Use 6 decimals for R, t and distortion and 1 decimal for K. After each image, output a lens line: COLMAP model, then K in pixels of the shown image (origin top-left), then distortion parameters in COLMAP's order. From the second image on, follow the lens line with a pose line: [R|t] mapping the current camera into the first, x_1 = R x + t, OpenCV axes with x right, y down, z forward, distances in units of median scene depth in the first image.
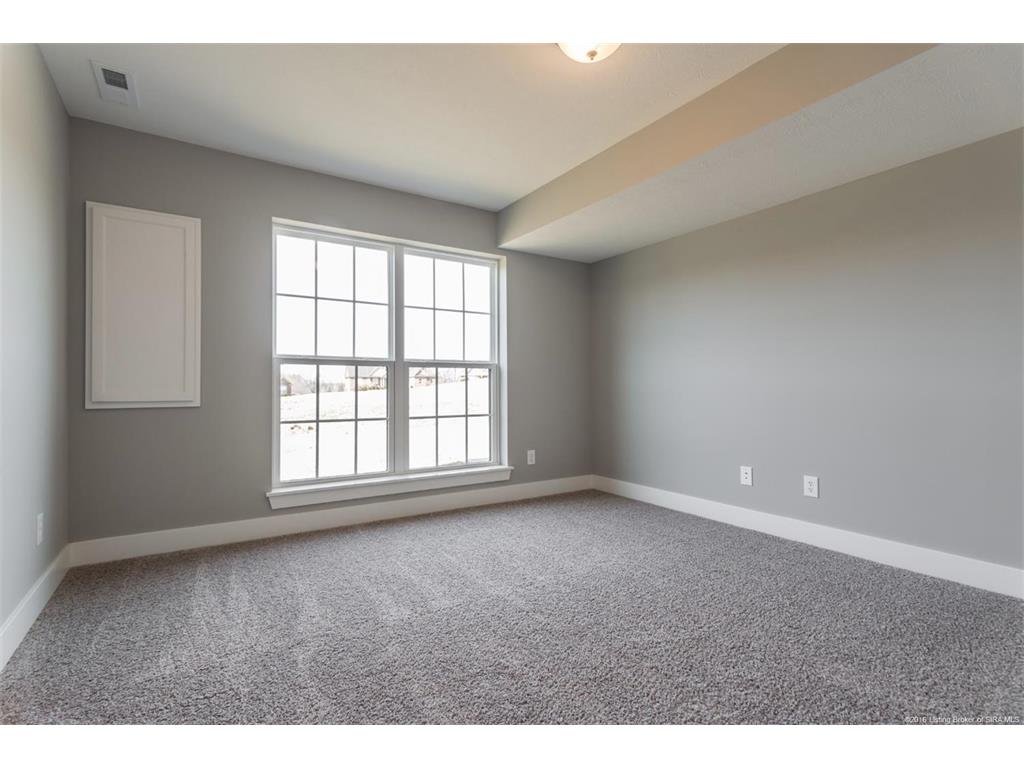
lens RADIAL K [[499.1, 0, 505.8], [0, 499.1, 385.0], [0, 0, 1]] dist [0.002542, 0.000325]
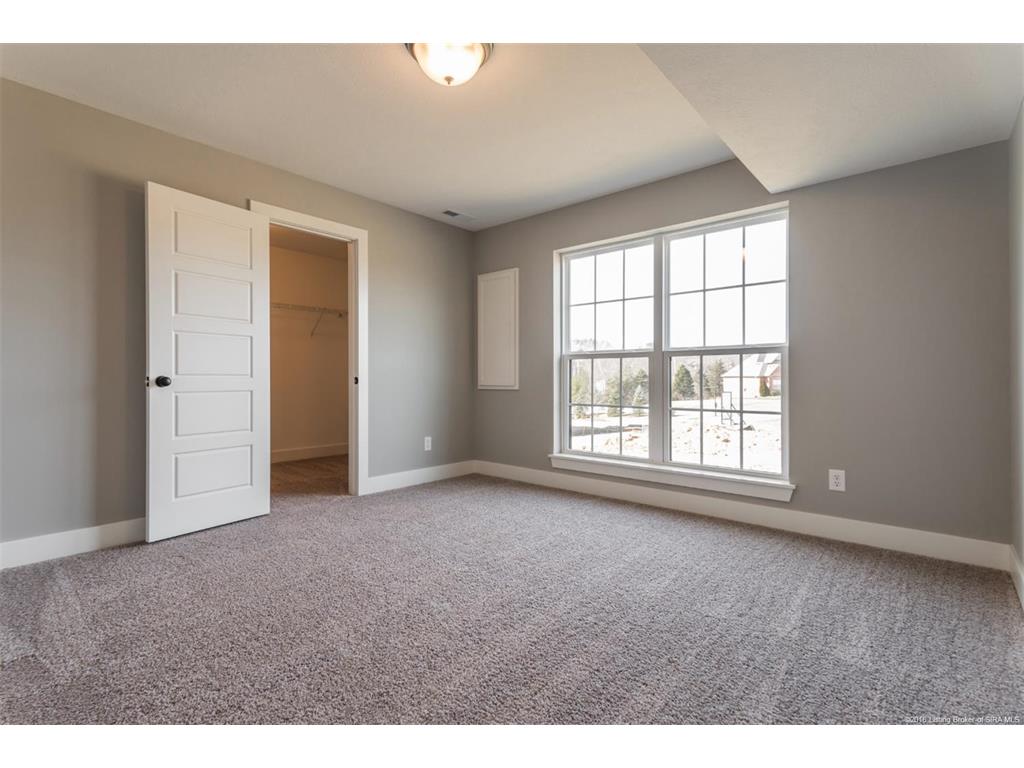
lens RADIAL K [[499.1, 0, 507.8], [0, 499.1, 383.3], [0, 0, 1]] dist [0.002542, 0.000325]
pose [[0.258851, 0.013207, -0.965827, 0.686373], [0.005950, 0.999866, 0.015267, -0.000639], [0.965899, -0.009699, 0.258738, 0.453044]]
